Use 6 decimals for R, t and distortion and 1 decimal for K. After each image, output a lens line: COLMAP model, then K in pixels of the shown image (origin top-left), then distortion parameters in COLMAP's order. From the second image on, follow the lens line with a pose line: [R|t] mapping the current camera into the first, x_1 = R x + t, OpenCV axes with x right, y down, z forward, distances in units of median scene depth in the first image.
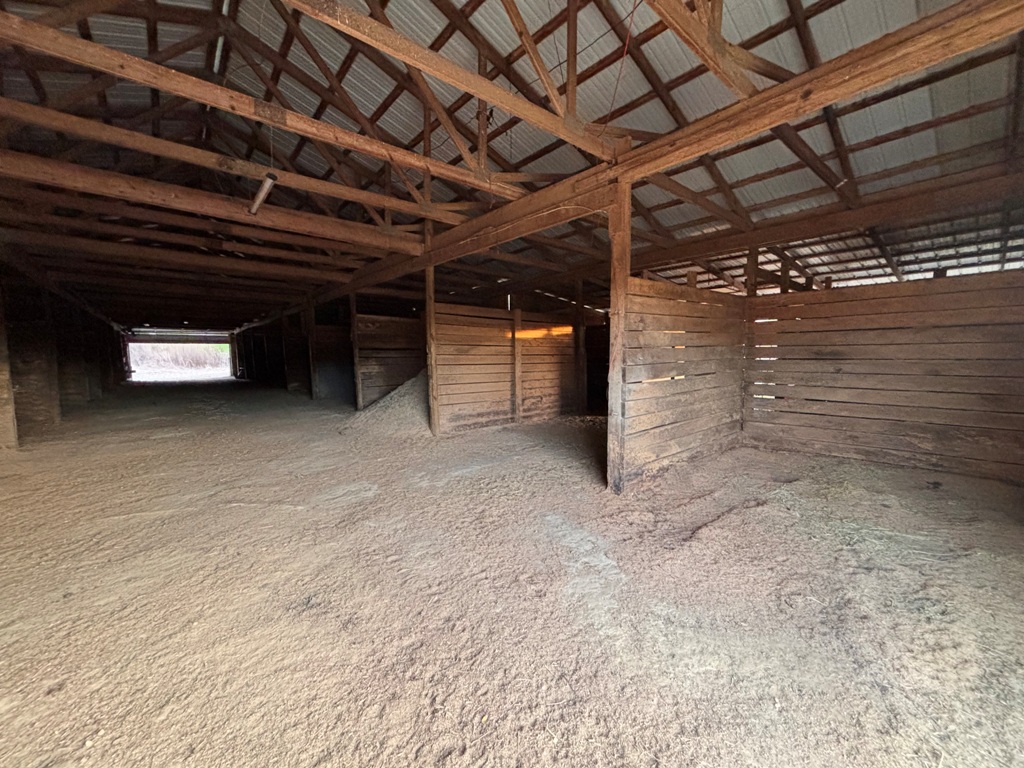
lens RADIAL K [[414.2, 0, 516.0], [0, 414.2, 380.4], [0, 0, 1]] dist [0.002492, 0.000511]
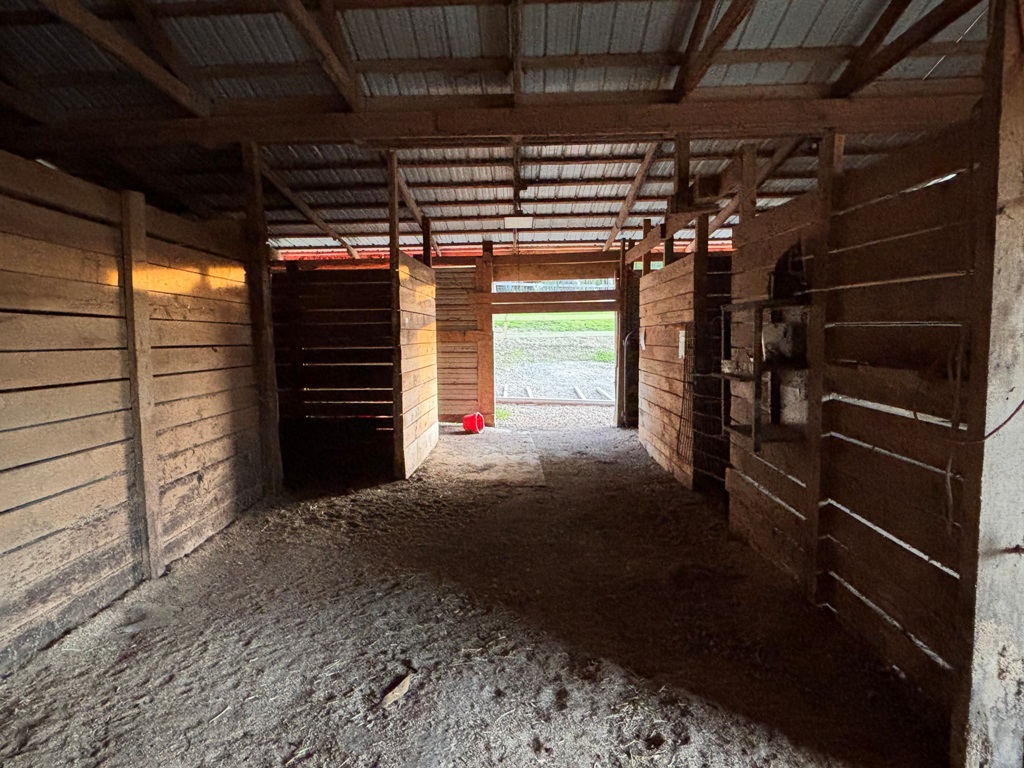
lens RADIAL K [[658.8, 0, 505.1], [0, 658.8, 383.8], [0, 0, 1]] dist [-0.017480, -0.003191]
pose [[0.668913, -0.054454, 0.741344, -0.169489], [0.052921, 0.998271, 0.025575, -0.034739], [-0.741455, 0.022125, 0.670638, 0.497508]]
